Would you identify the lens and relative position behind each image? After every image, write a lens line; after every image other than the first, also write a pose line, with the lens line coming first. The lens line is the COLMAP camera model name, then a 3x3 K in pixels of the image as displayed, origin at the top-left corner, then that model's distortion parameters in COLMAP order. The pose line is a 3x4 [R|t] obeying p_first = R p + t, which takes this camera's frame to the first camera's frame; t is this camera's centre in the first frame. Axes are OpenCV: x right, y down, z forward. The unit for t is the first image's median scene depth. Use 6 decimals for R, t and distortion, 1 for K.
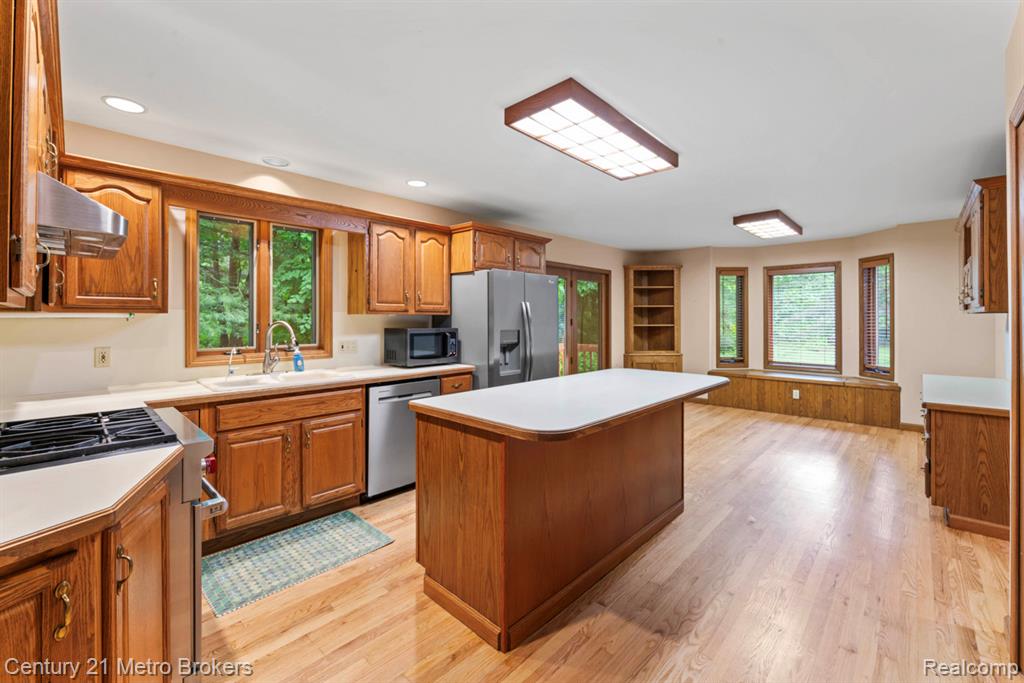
lens RADIAL K [[425.9, 0, 511.0], [0, 425.9, 318.6], [0, 0, 1]] dist [-0.002382, -0.000234]
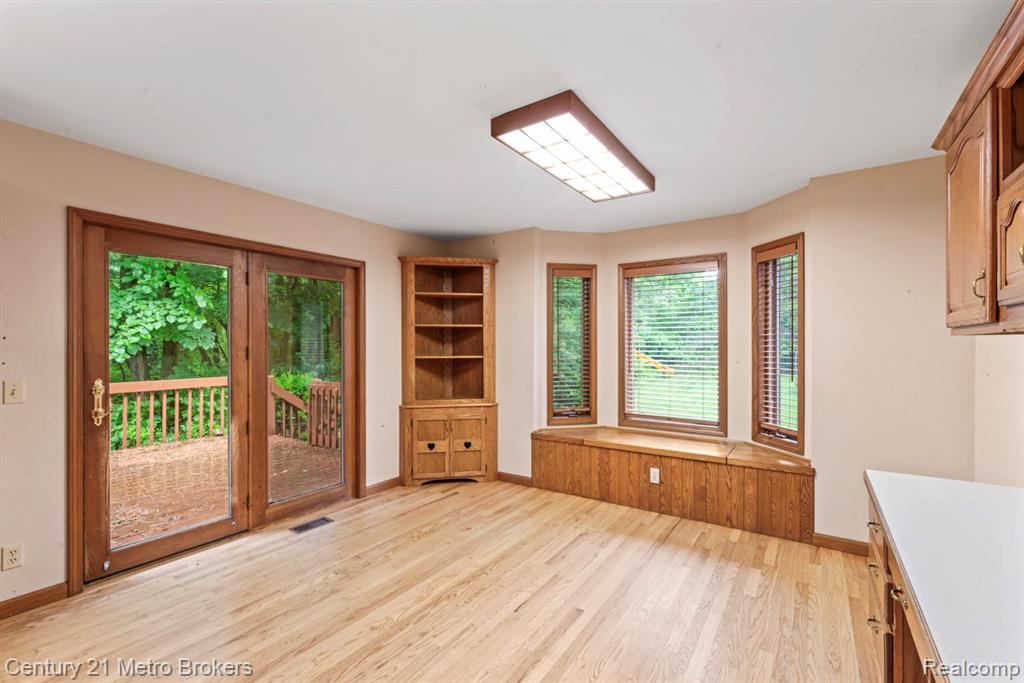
lens RADIAL K [[446.0, 0, 510.8], [0, 446.0, 346.5], [0, 0, 1]] dist [0.000196, -0.000335]
pose [[0.986591, 0.000060, 0.163213, 0.359605], [-0.000370, 0.999998, 0.001871, -0.000262], [-0.163212, -0.001906, 0.986589, 0.410623]]
